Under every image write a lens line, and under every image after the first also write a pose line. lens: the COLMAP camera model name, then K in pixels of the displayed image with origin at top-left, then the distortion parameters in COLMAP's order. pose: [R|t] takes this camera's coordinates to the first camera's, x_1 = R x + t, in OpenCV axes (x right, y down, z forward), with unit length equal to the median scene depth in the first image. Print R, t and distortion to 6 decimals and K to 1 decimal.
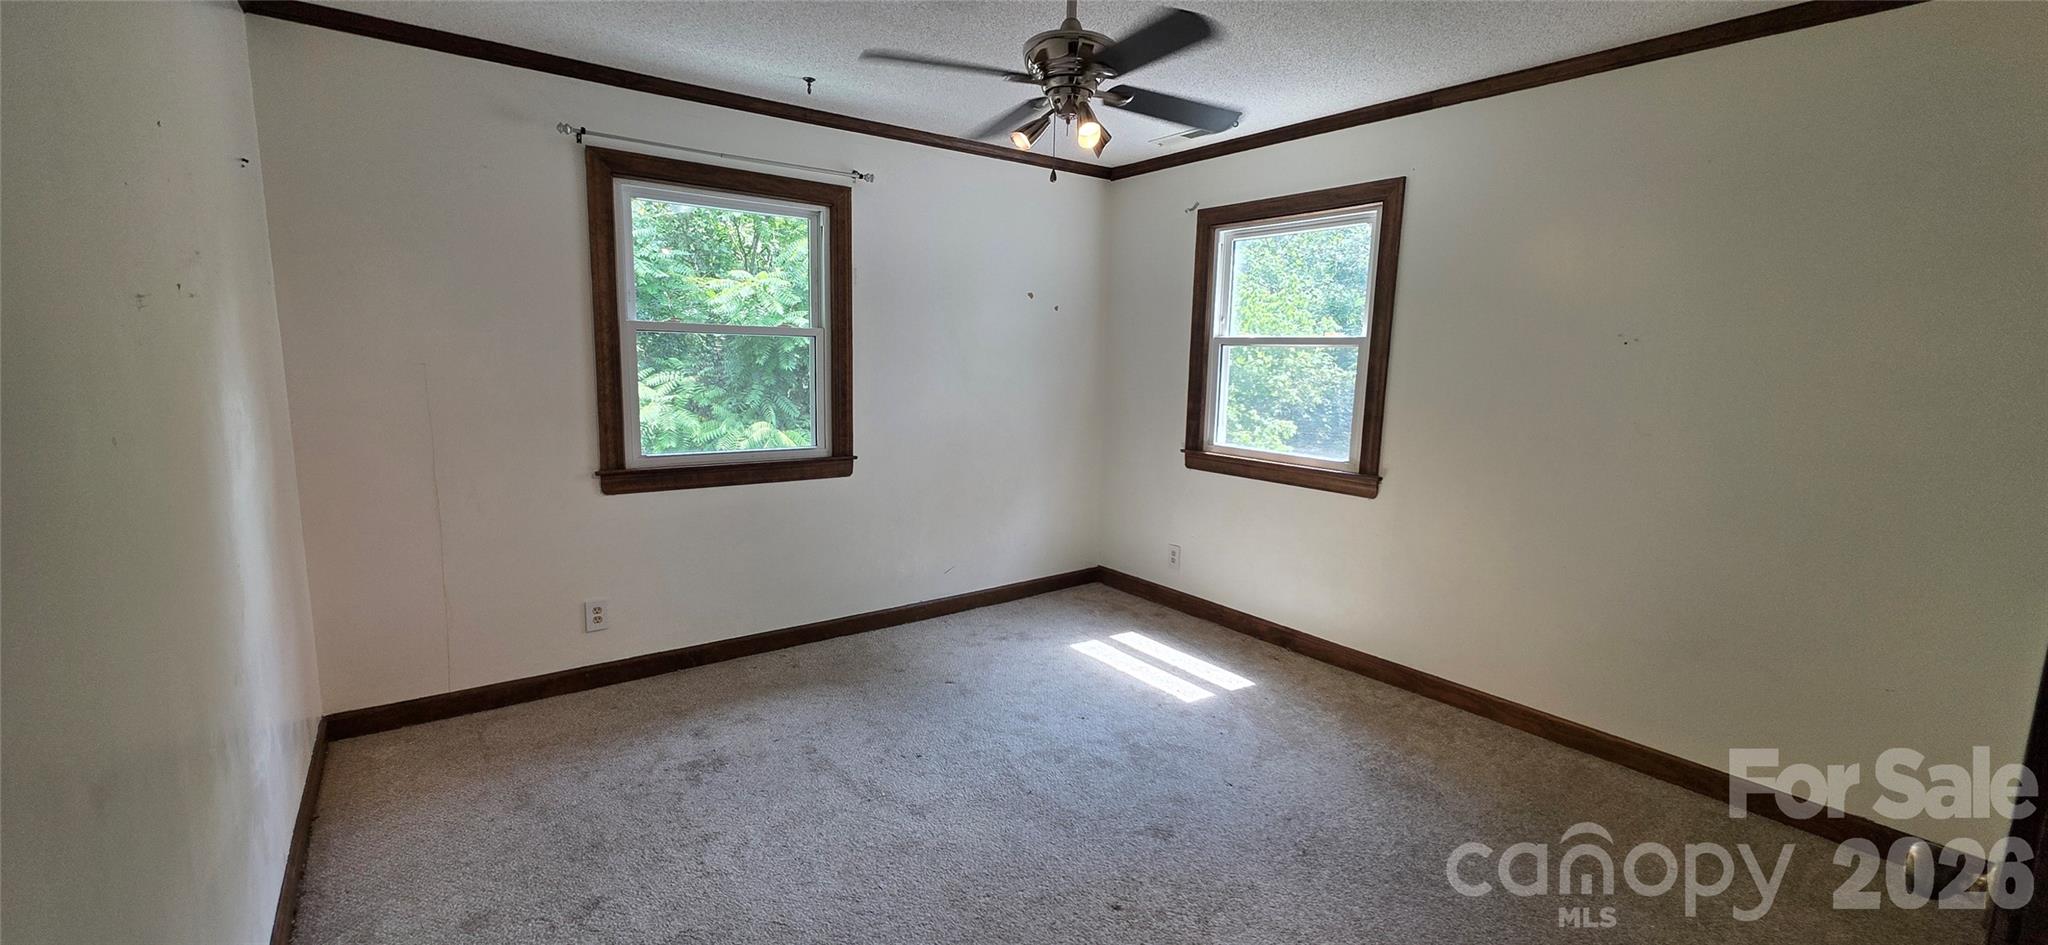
lens RADIAL K [[819.7, 0, 1020.7], [0, 819.7, 473.1], [0, 0, 1]] dist [0.002554, 0.000078]
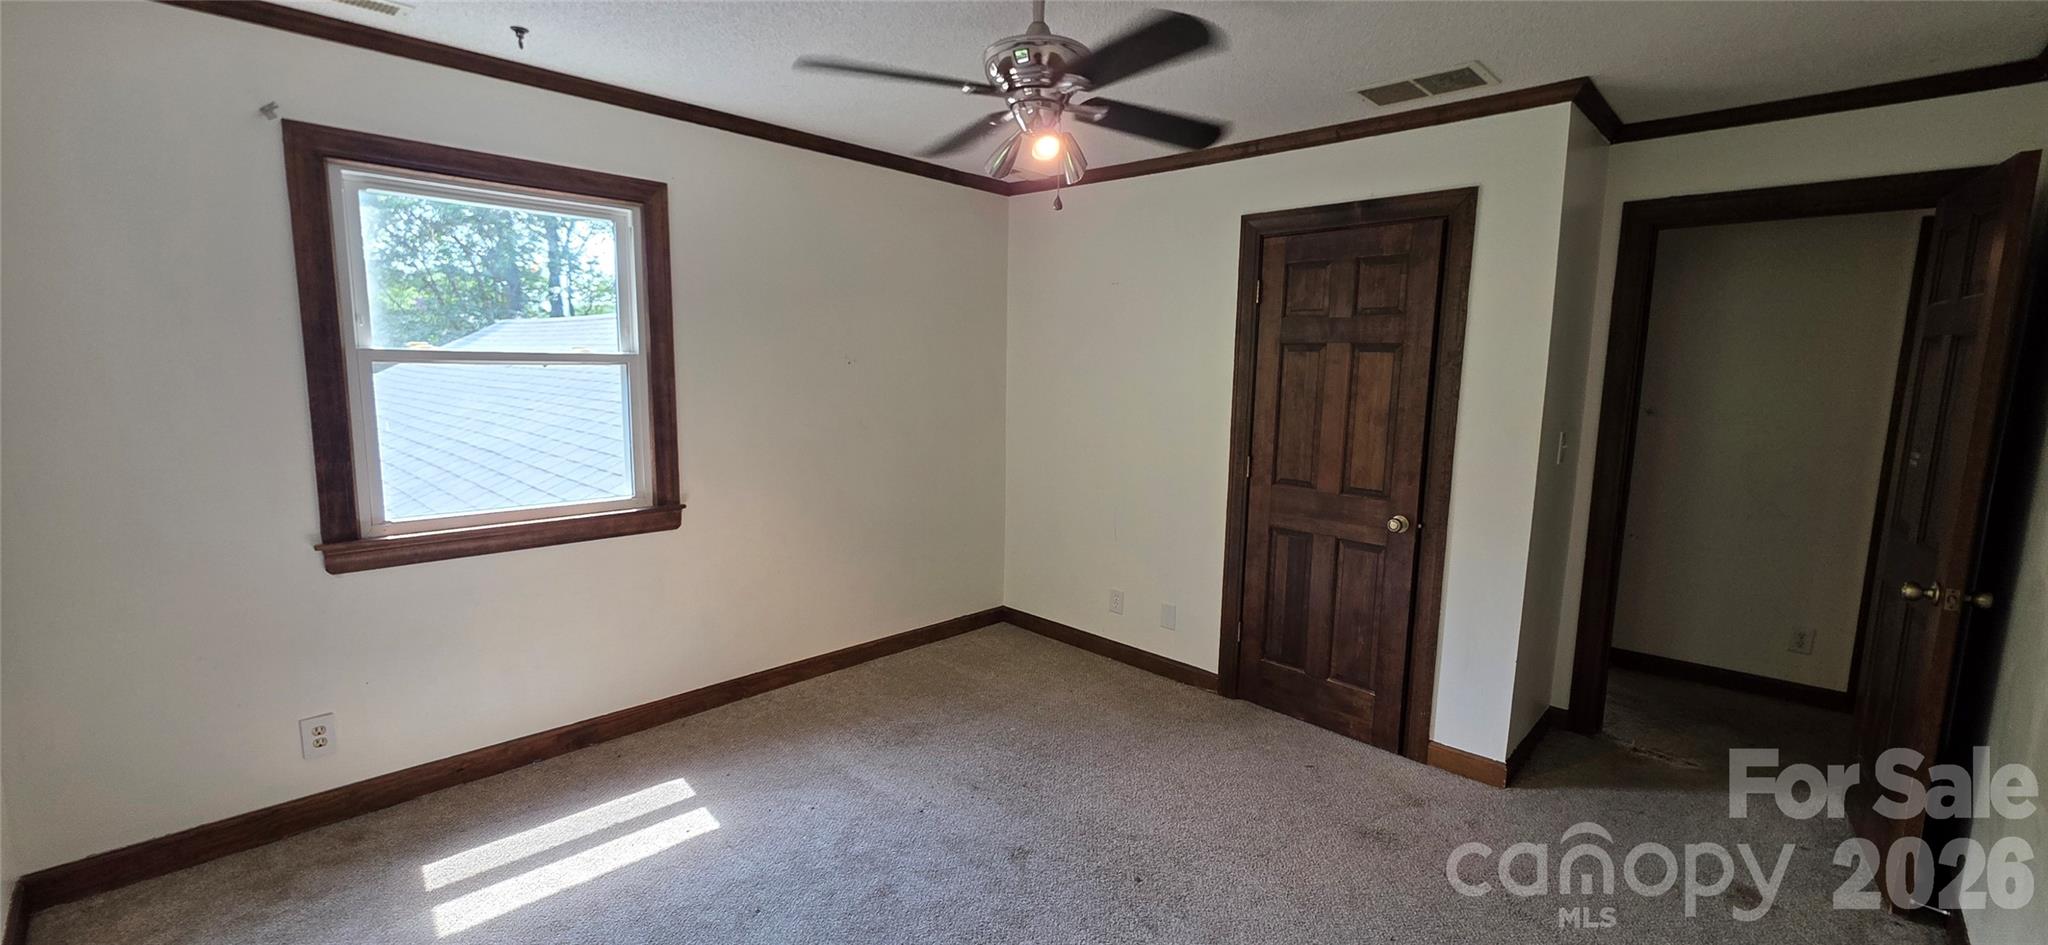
lens RADIAL K [[819.7, 0, 1020.7], [0, 819.7, 473.1], [0, 0, 1]] dist [0.002554, 0.000078]
pose [[-0.143288, -0.157565, 0.977058, -0.515324], [0.132278, 0.975338, 0.176687, -0.140614], [-0.980801, 0.154560, -0.118911, 0.713178]]
